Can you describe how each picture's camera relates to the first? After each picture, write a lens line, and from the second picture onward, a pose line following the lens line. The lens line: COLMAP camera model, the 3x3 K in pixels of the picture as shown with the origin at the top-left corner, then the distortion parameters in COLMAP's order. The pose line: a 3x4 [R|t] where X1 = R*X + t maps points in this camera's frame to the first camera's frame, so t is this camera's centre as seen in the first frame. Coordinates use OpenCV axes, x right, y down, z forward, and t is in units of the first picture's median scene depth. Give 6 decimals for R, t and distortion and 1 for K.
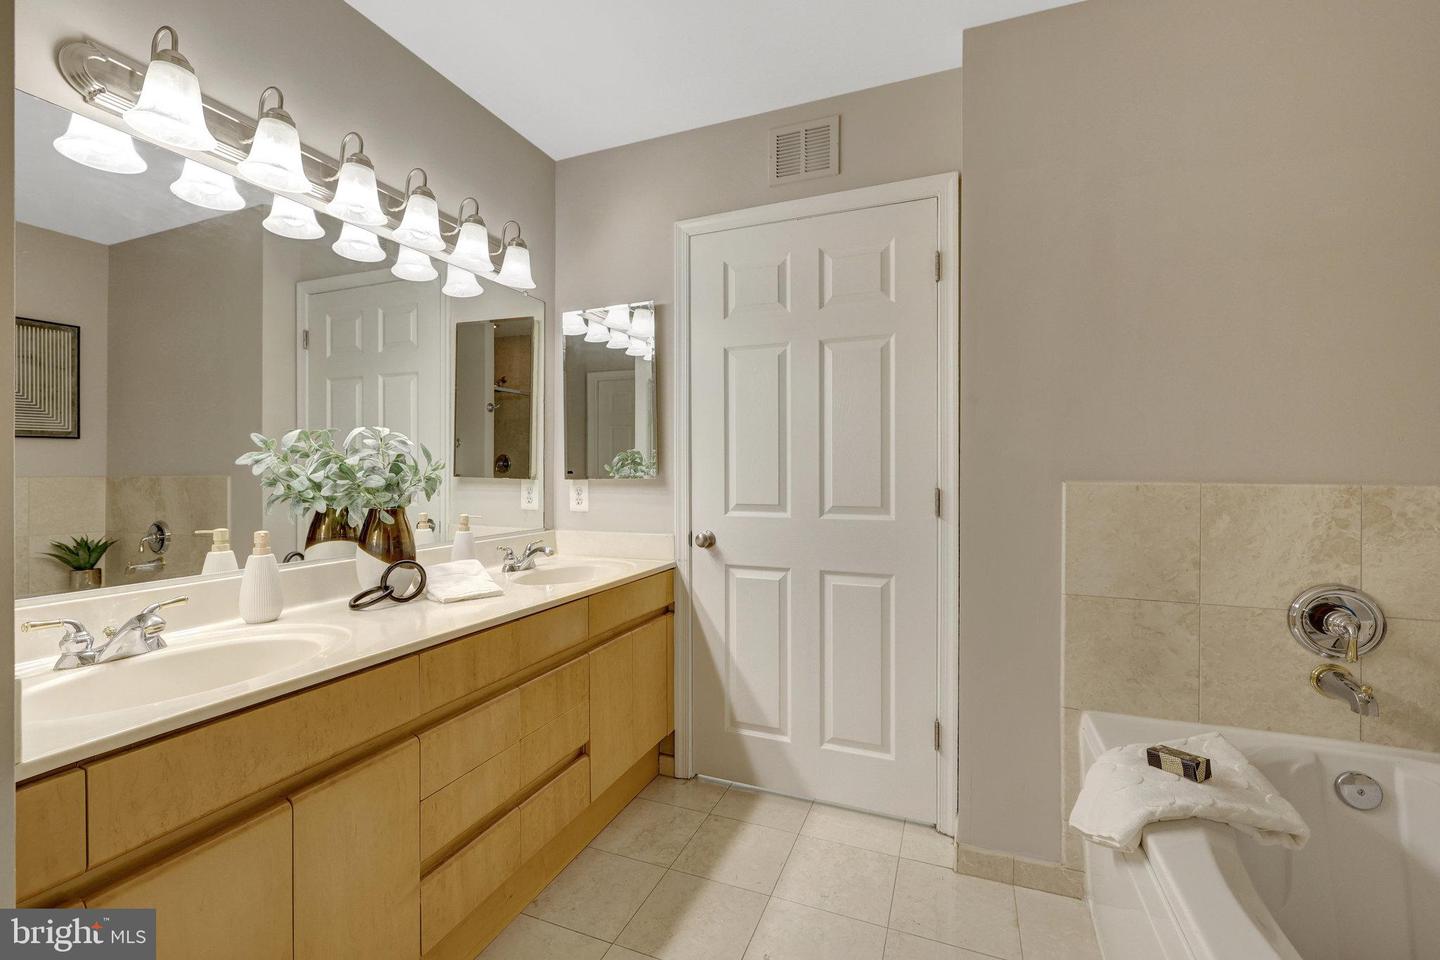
lens RADIAL K [[611.7, 0, 719.1], [0, 611.7, 474.1], [0, 0, 1]] dist [-0.001293, -0.000132]
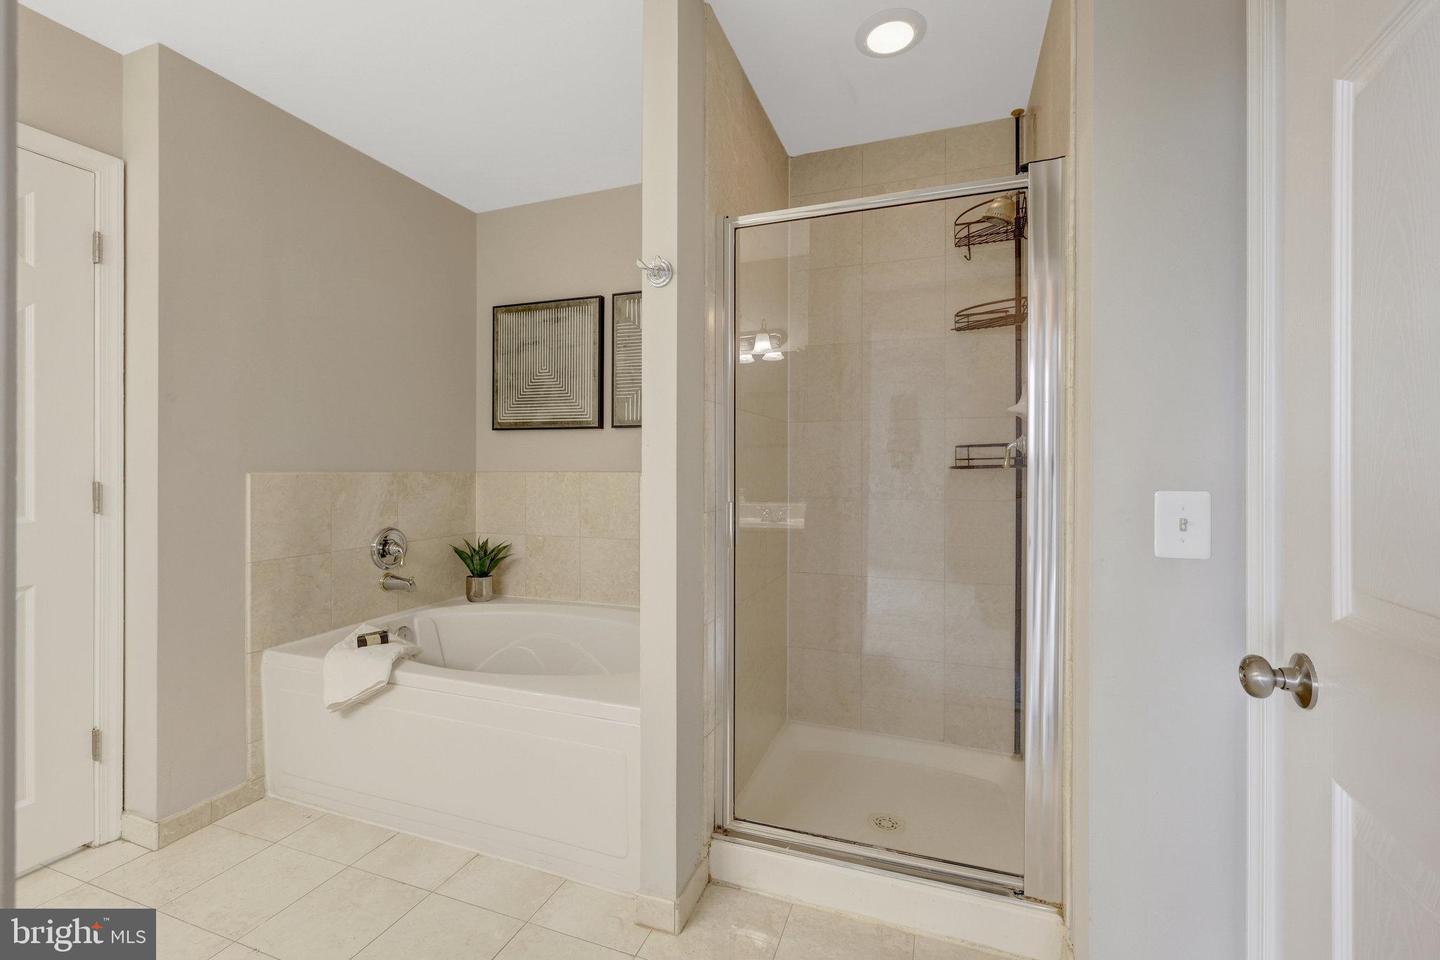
lens RADIAL K [[611.7, 0, 720.4], [0, 611.7, 470.5], [0, 0, 1]] dist [-0.001293, -0.000132]
pose [[-0.037714, -0.010192, 0.999237, -0.776028], [0.000515, 0.999948, 0.010219, -0.004909], [-0.999288, 0.000900, -0.037707, 0.092732]]
